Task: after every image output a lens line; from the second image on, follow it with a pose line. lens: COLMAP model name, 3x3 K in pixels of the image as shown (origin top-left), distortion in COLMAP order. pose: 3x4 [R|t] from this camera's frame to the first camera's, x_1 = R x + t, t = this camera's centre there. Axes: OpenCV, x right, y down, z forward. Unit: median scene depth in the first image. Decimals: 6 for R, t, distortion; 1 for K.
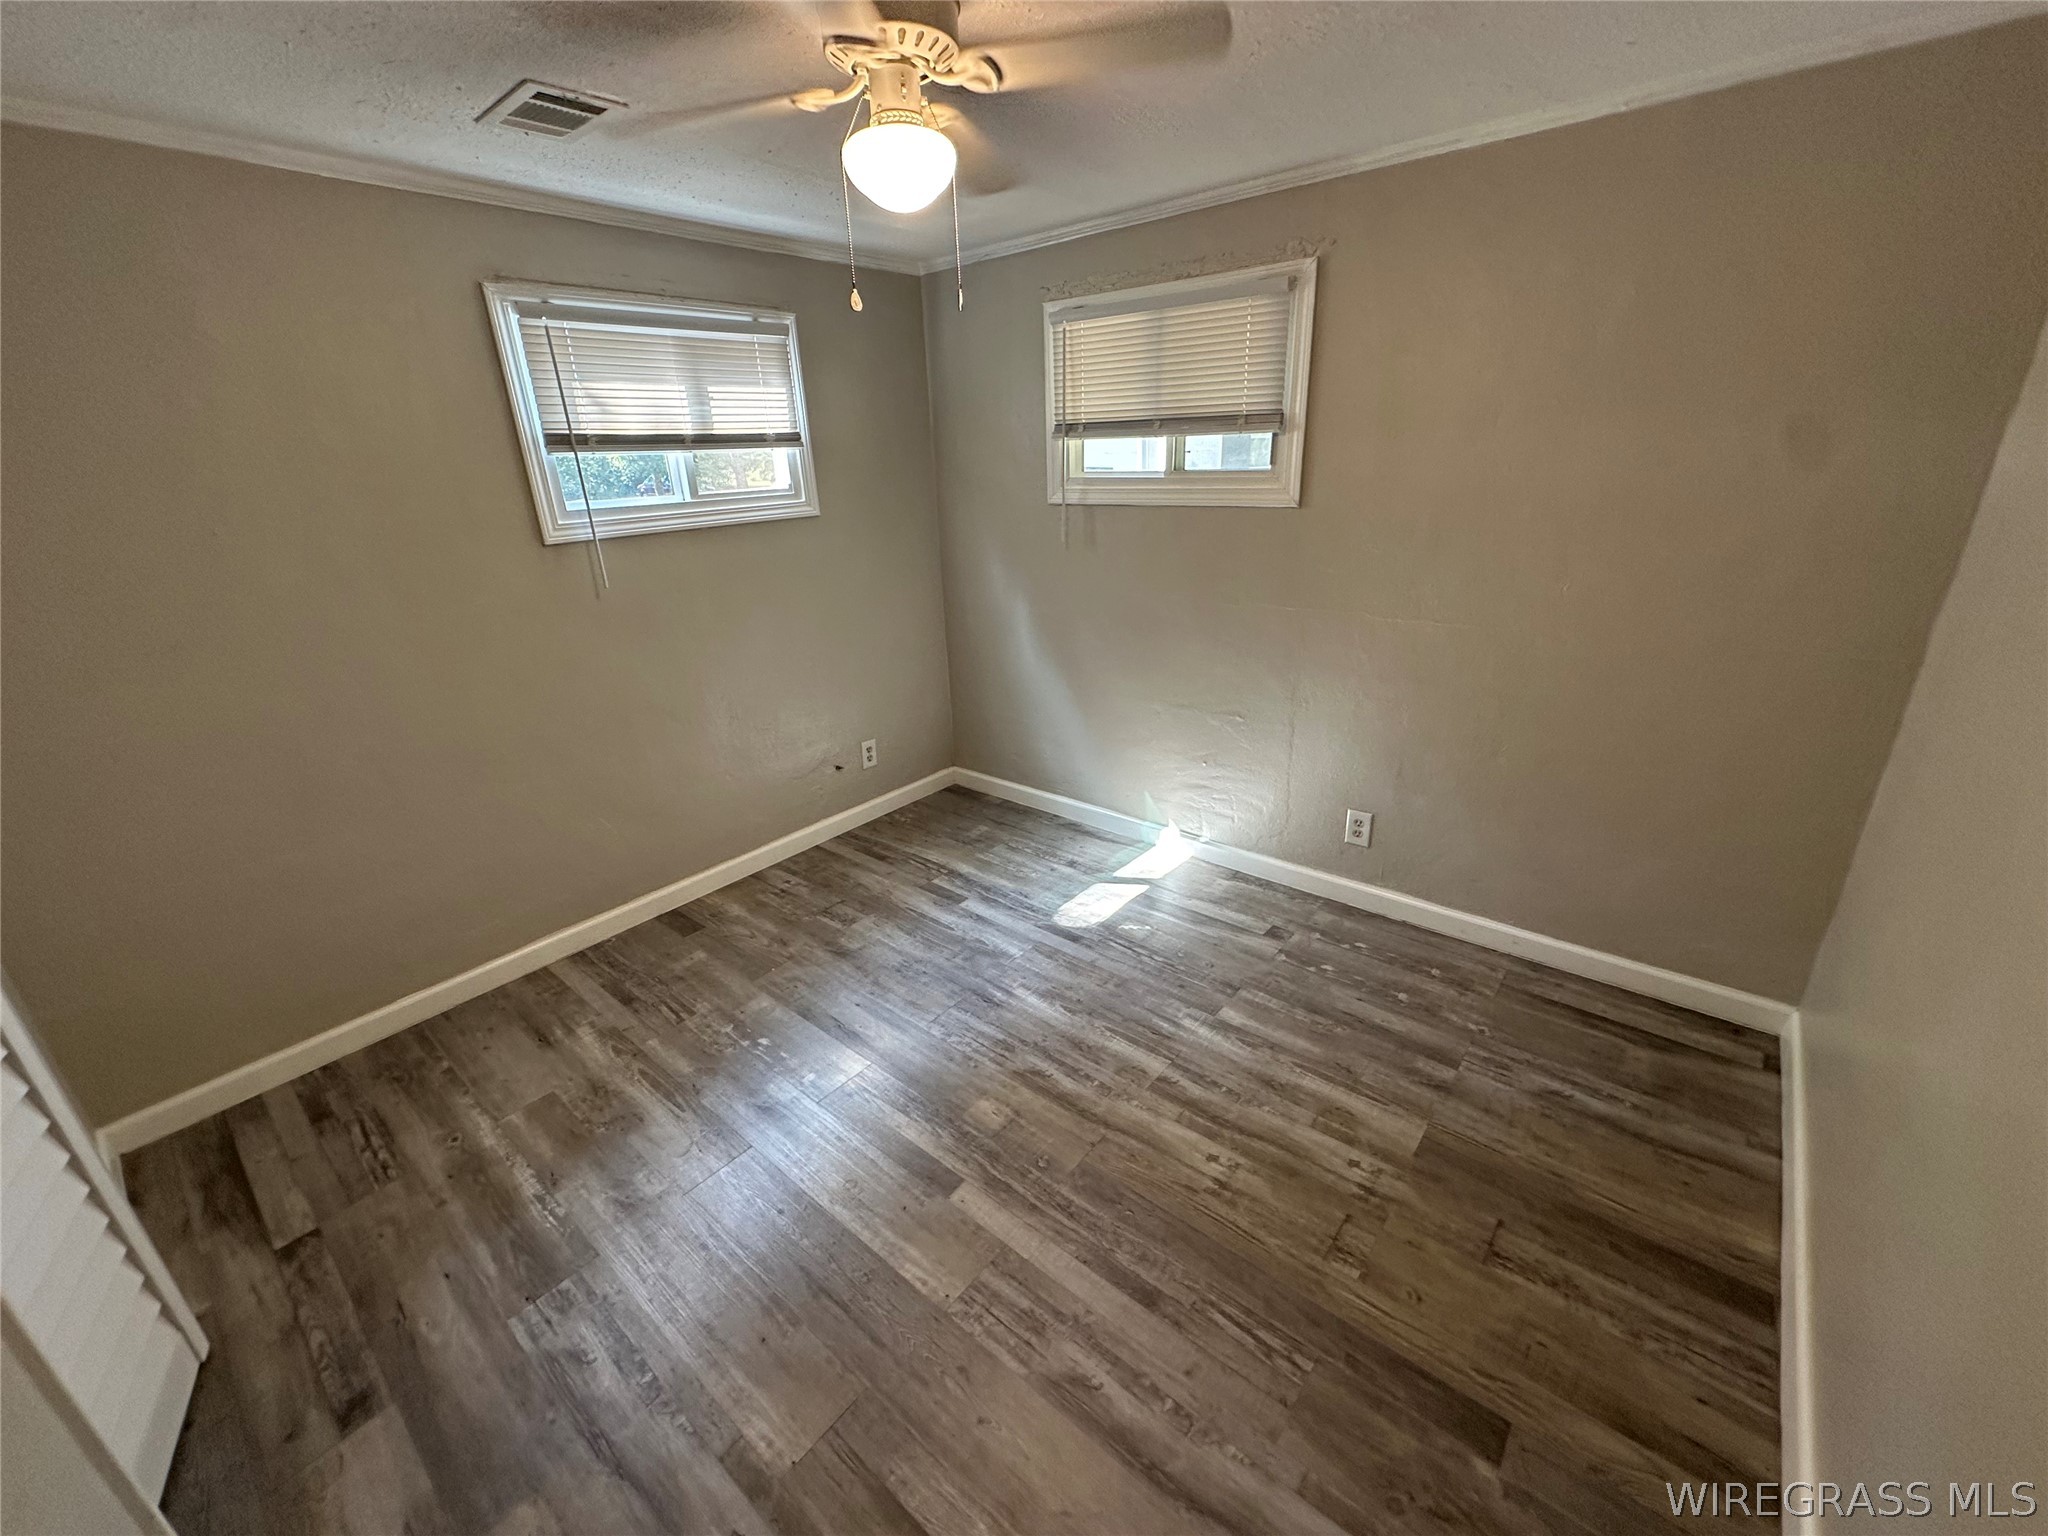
lens RADIAL K [[820.3, 0, 1021.0], [0, 820.3, 769.0], [0, 0, 1]] dist [-0.001858, 0.000605]
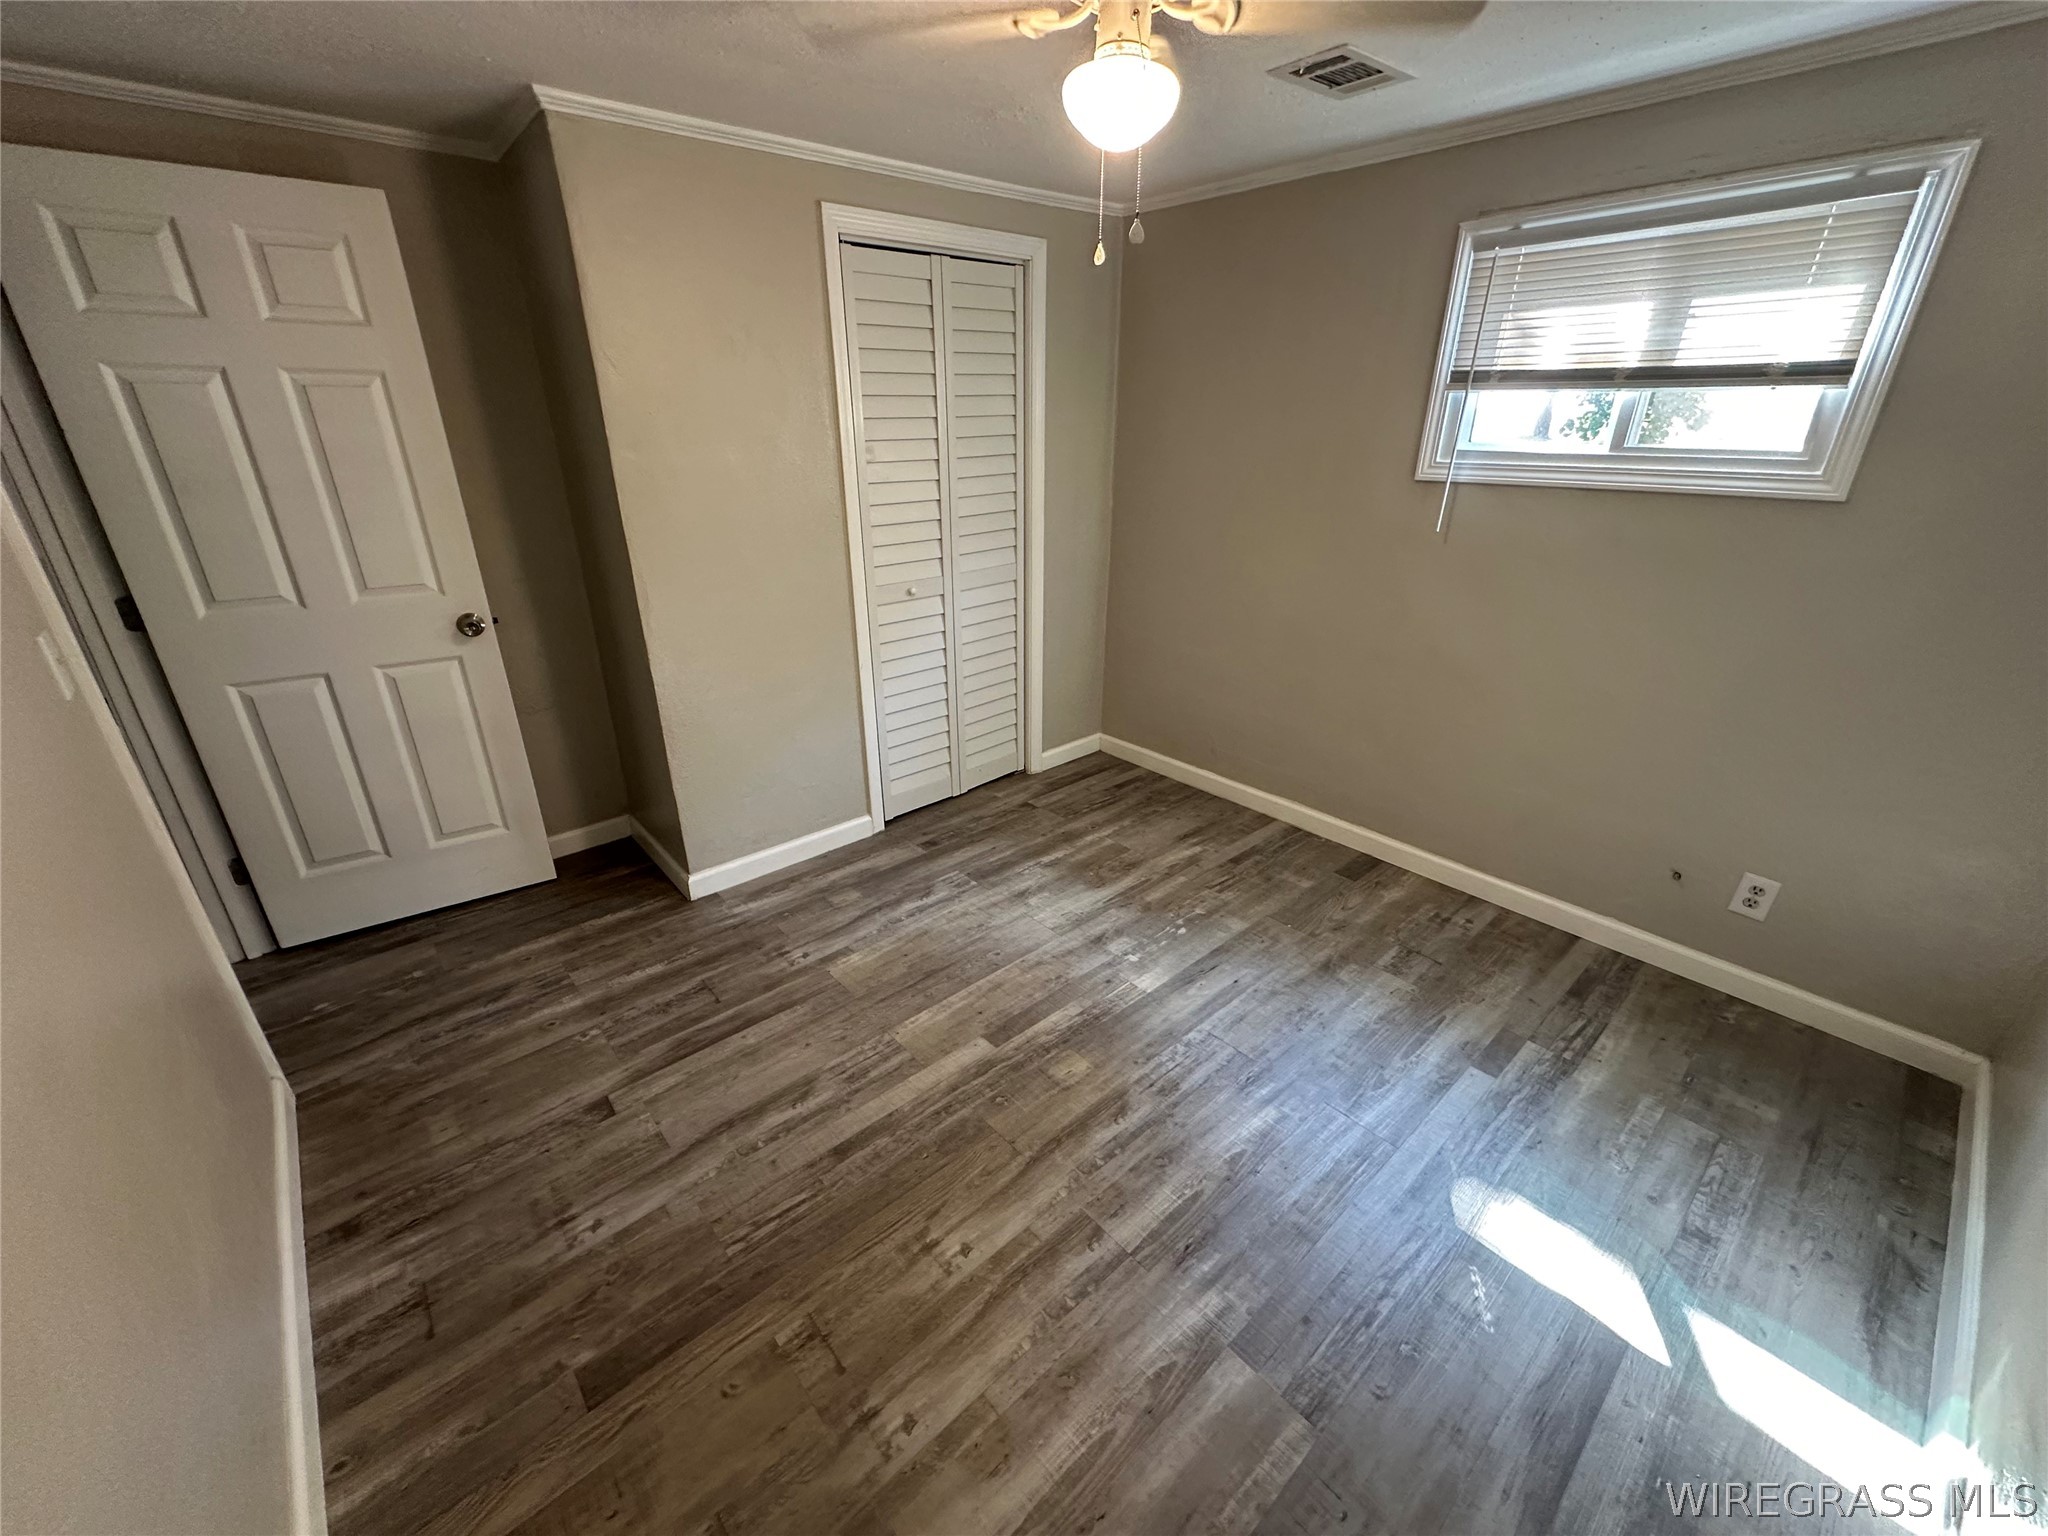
lens RADIAL K [[820.3, 0, 1021.0], [0, 820.3, 769.0], [0, 0, 1]] dist [-0.001858, 0.000605]
pose [[-0.145387, 0.431591, -0.890276, 0.694005], [-0.352527, 0.818180, 0.454209, -0.314615], [0.924439, 0.379883, 0.033195, 0.746939]]
